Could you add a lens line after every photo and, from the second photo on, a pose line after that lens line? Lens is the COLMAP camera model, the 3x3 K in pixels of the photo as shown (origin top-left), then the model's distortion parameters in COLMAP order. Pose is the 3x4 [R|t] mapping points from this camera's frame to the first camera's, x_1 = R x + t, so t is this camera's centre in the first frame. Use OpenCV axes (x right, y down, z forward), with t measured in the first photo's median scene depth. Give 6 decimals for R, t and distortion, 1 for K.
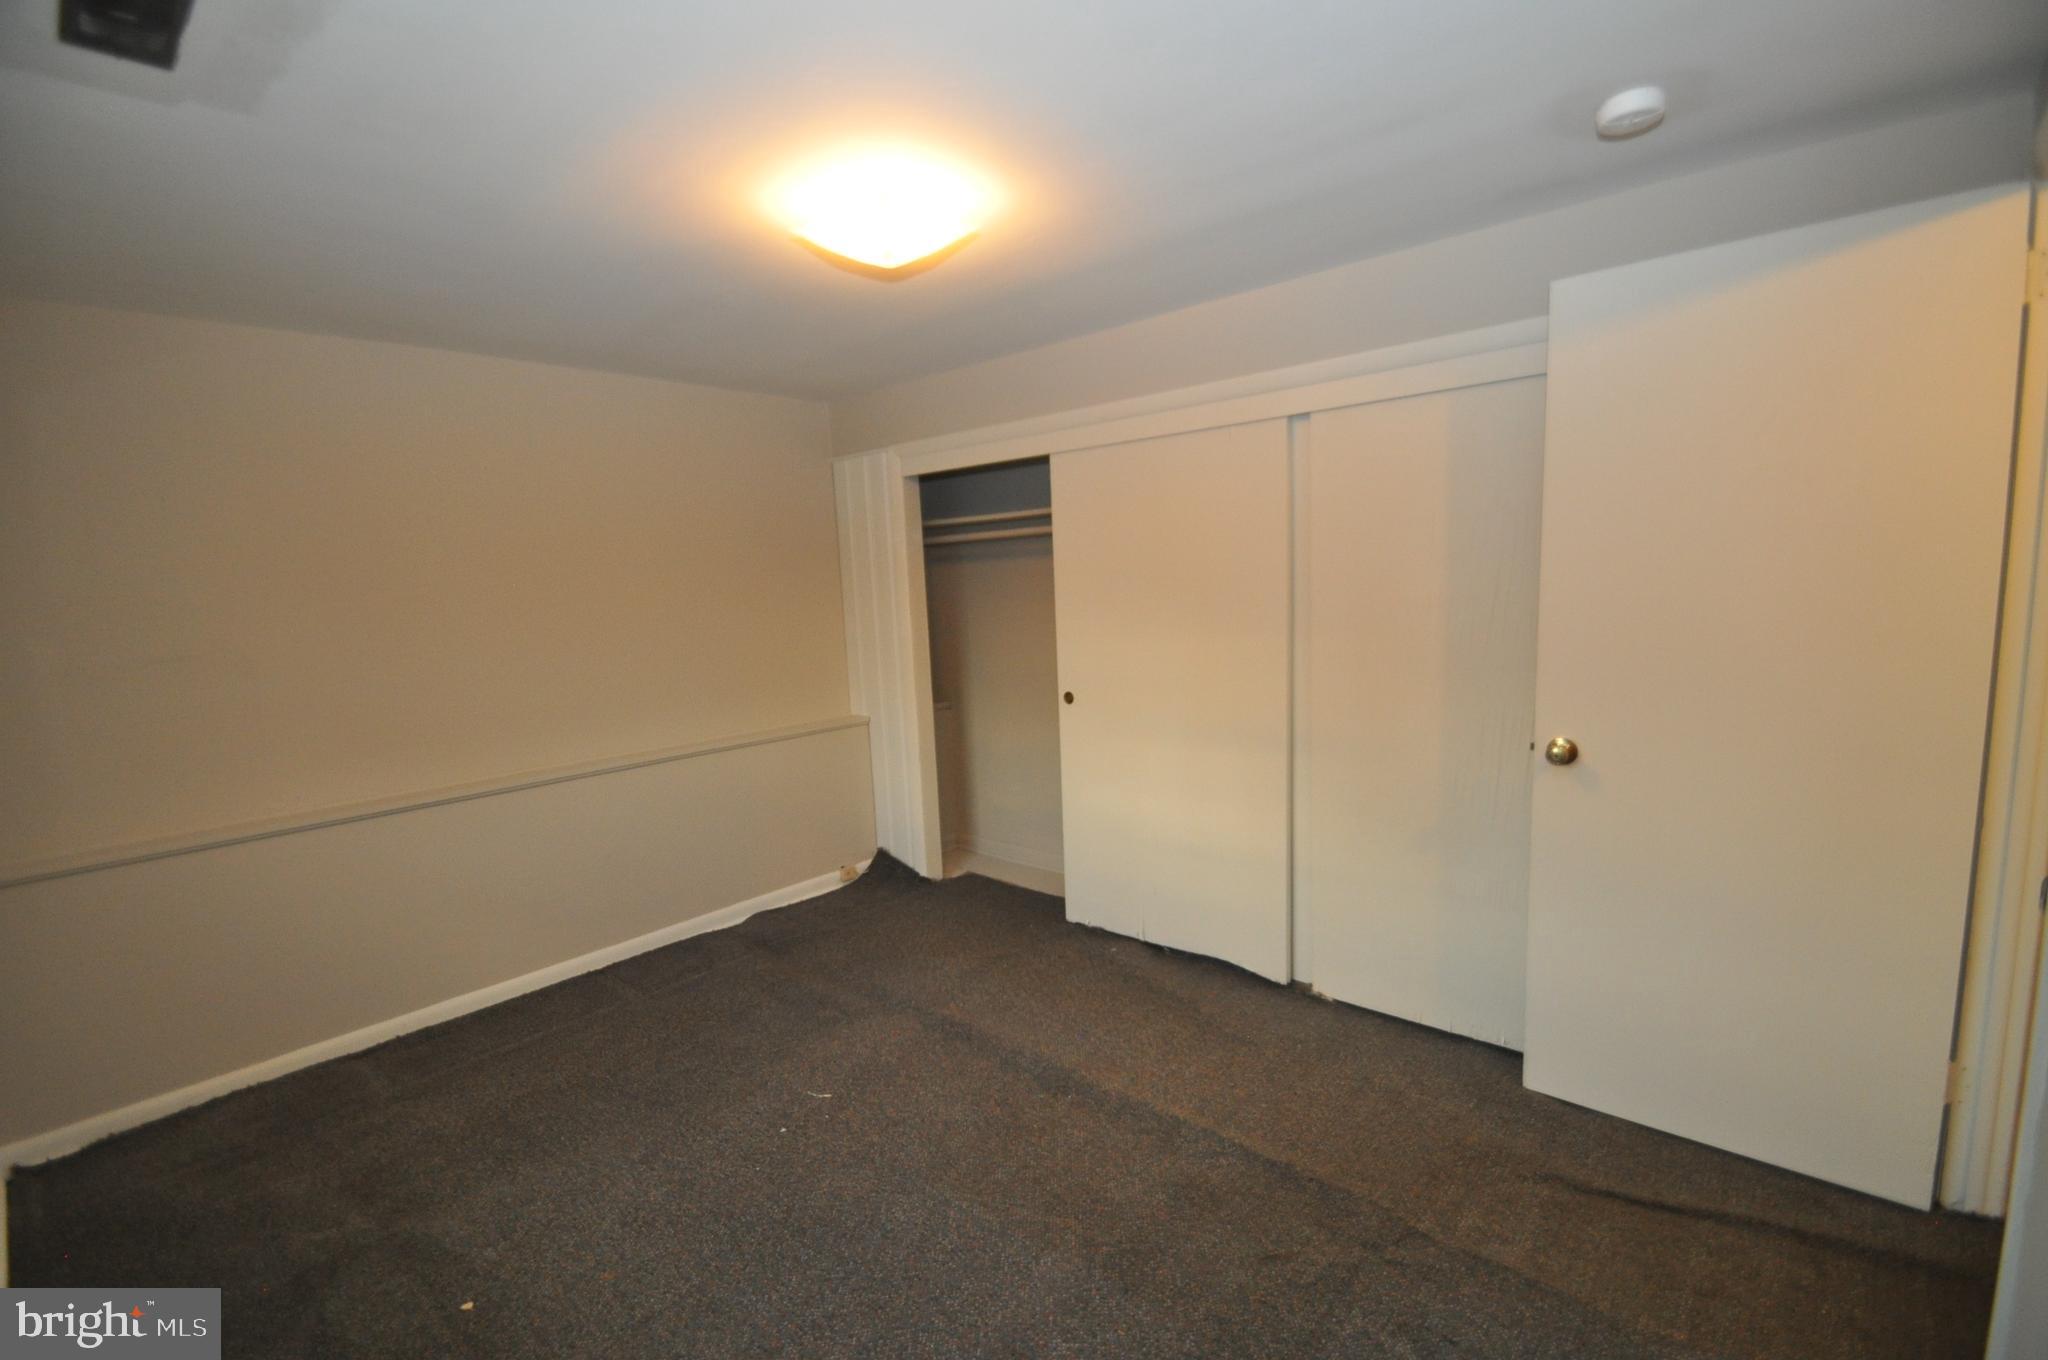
lens RADIAL K [[900.3, 0, 1009.7], [0, 900.3, 695.8], [0, 0, 1]] dist [0.015145, -0.018123]
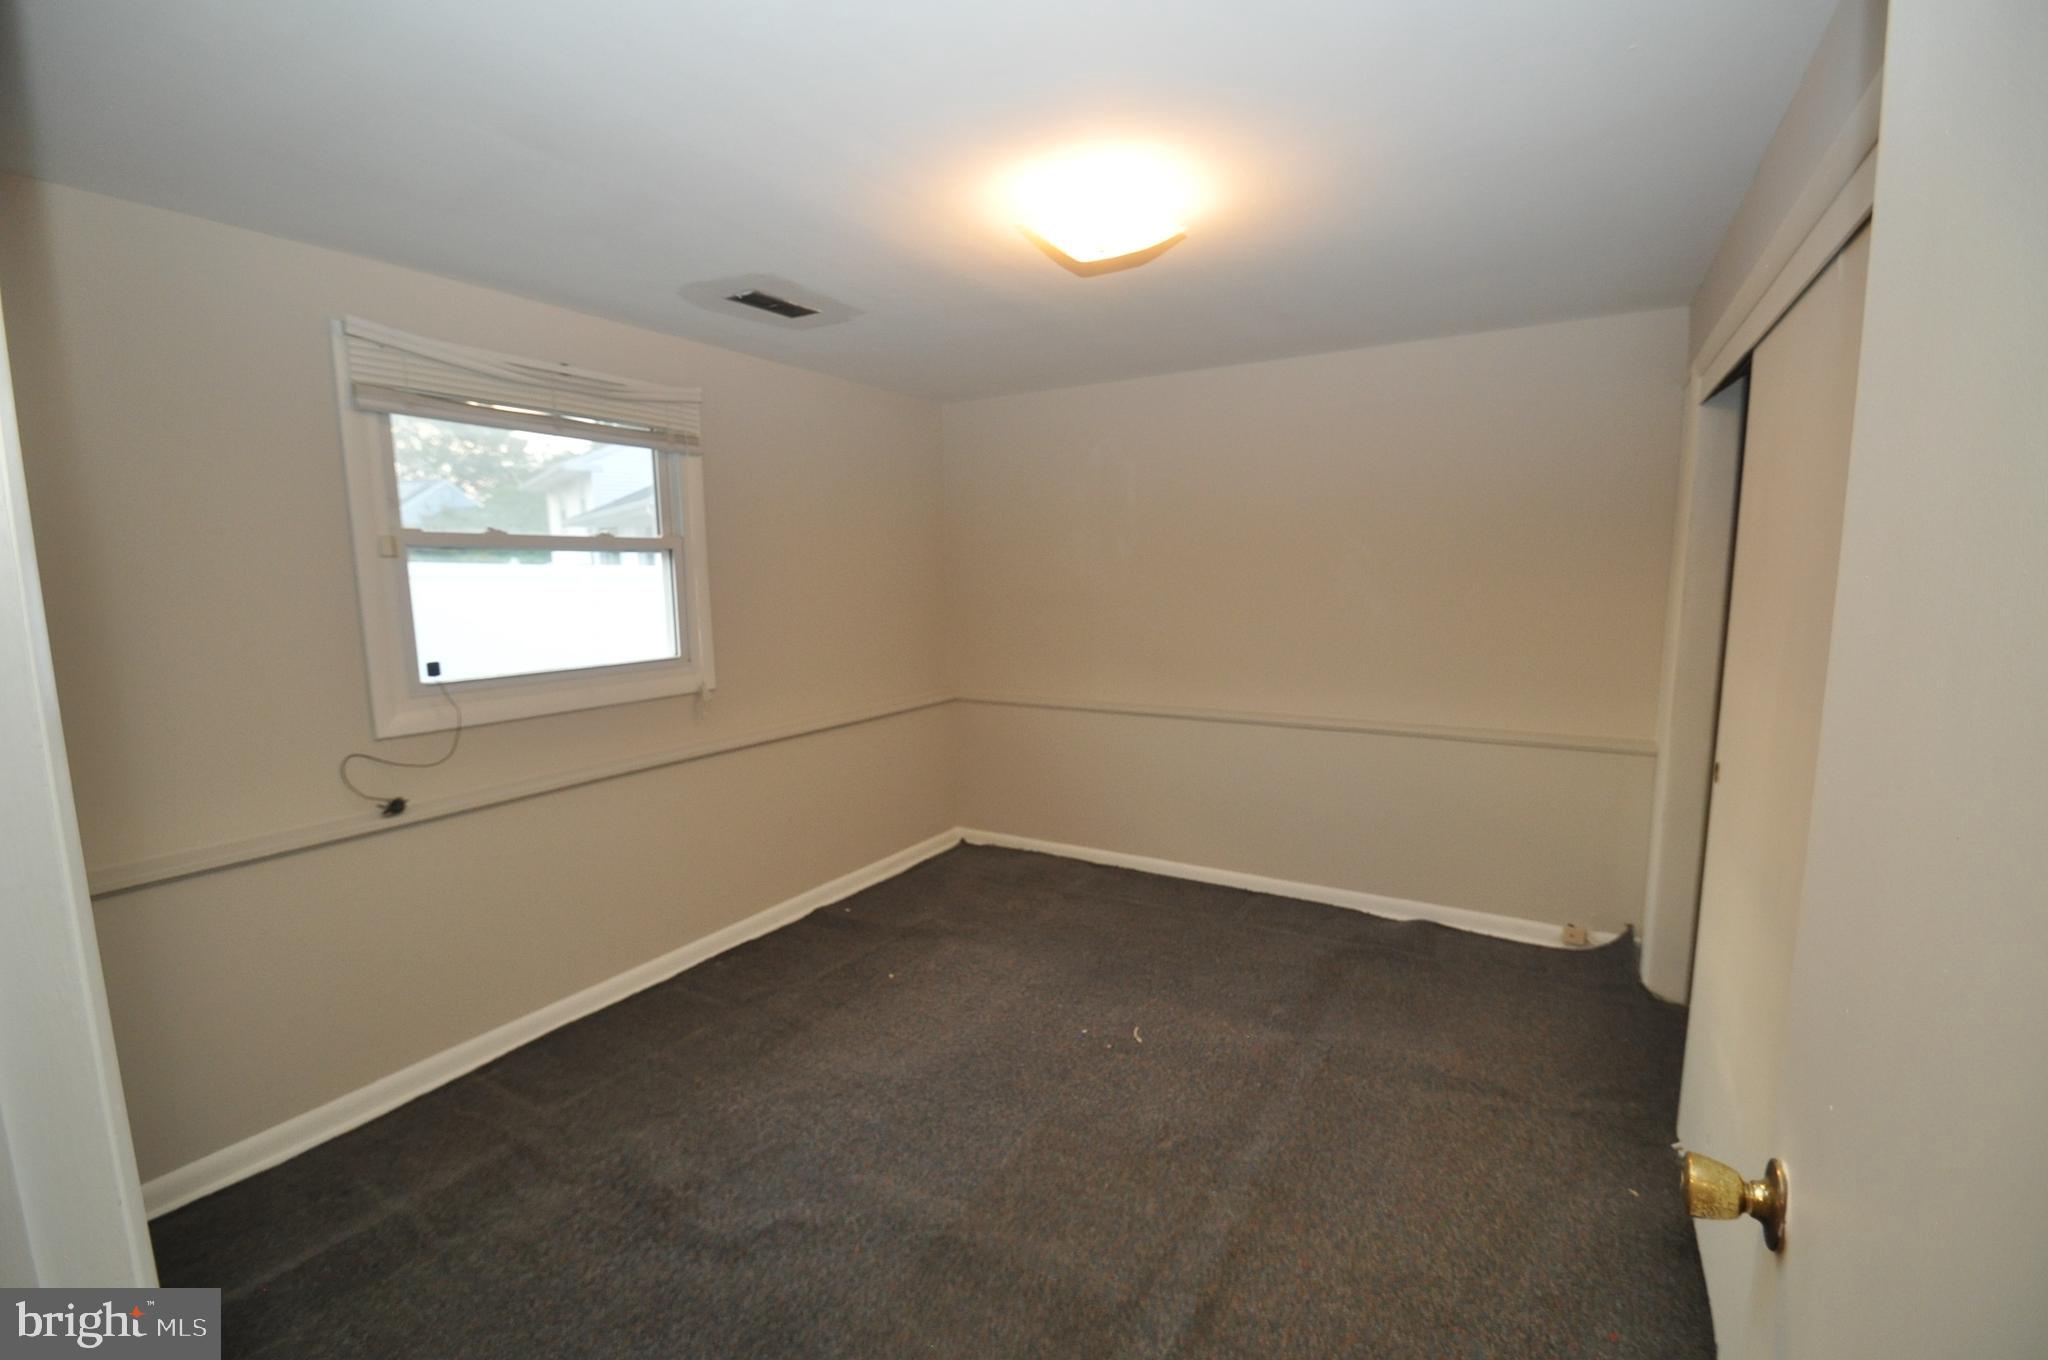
lens RADIAL K [[900.3, 0, 1009.7], [0, 900.3, 695.8], [0, 0, 1]] dist [0.015145, -0.018123]
pose [[0.187072, 0.178938, -0.965911, 0.490036], [-0.123177, 0.979782, 0.157652, -0.074378], [0.974593, 0.089485, 0.205331, 0.390861]]
